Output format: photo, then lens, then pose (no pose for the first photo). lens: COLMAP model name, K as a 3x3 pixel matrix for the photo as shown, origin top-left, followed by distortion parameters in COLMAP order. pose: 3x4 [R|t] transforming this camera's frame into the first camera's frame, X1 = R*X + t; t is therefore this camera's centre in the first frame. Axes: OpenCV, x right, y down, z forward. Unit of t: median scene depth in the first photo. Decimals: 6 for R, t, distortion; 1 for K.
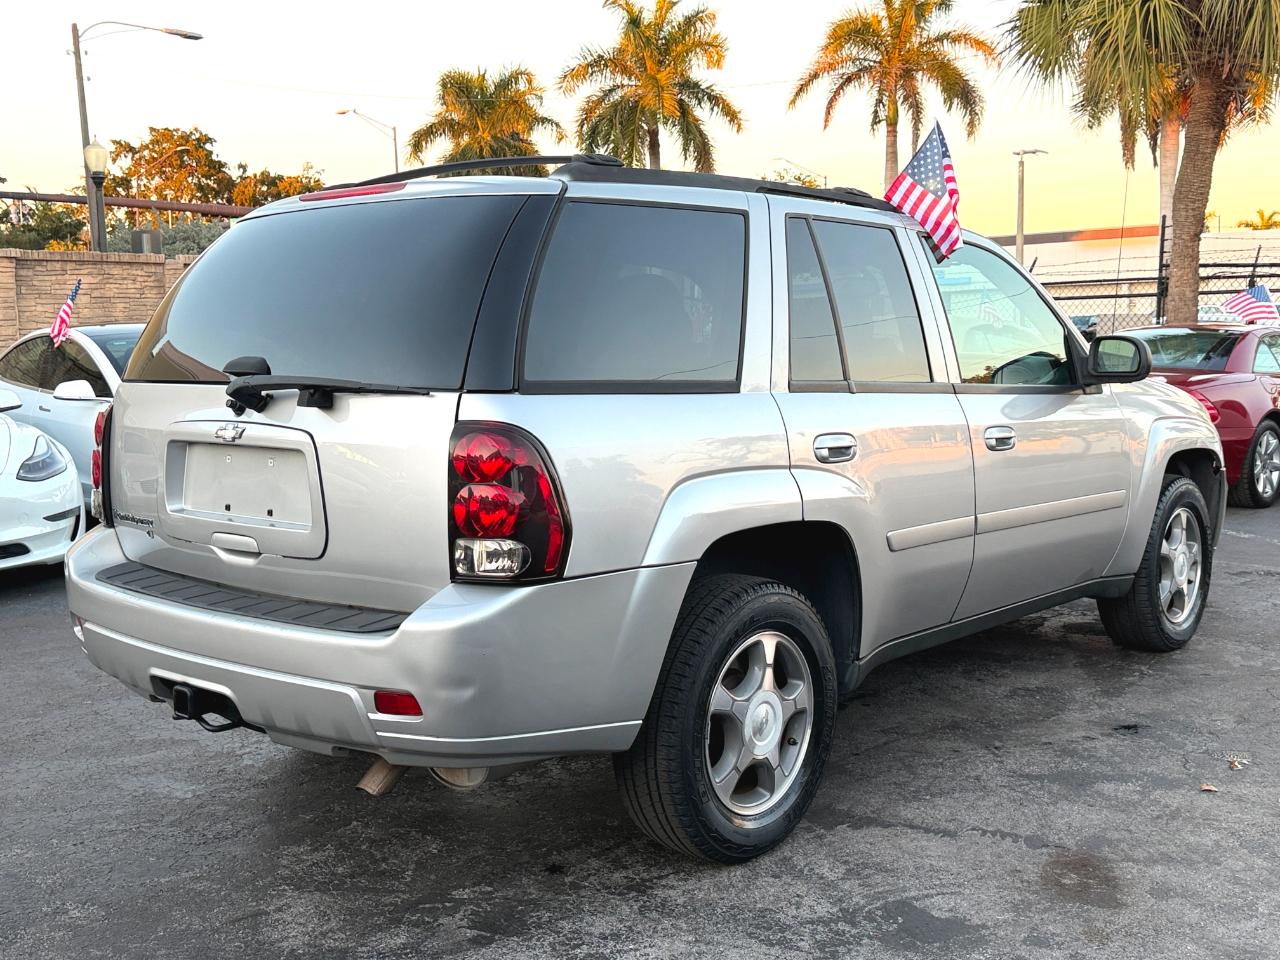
lens RADIAL K [[1357.0, 0, 642.1], [0, 1357.0, 472.3], [0, 0, 1]] dist [0.043598, 0.000000]
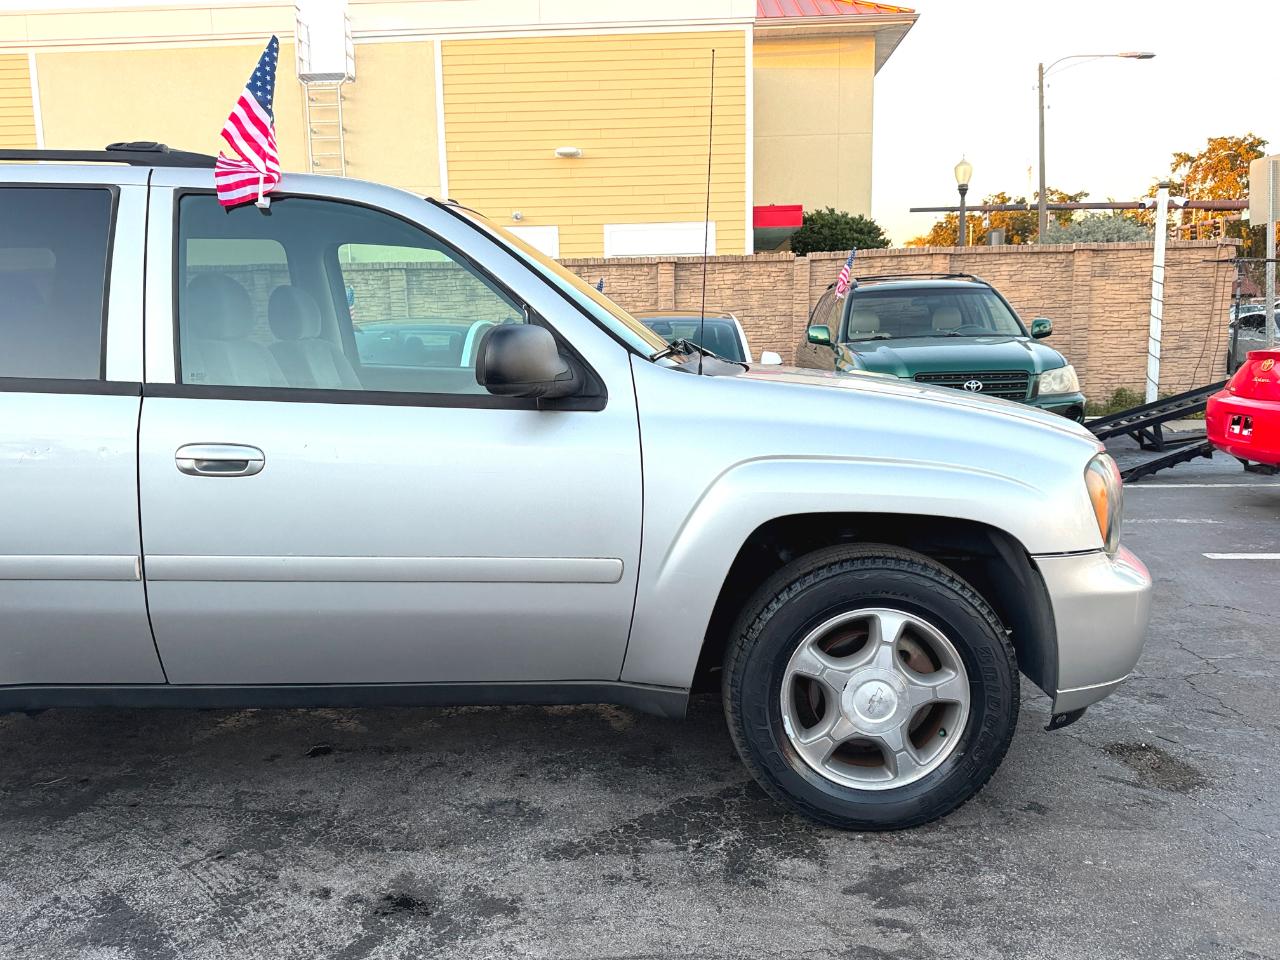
lens RADIAL K [[1061.2, 0, 641.5], [0, 1061.2, 477.2], [0, 0, 1]] dist [0.065874, -0.102094]
pose [[0.667560, 0.105504, -0.737043, 0.851685], [-0.069511, 0.994417, 0.079388, -0.078179], [0.741304, -0.001764, 0.671167, 0.777810]]
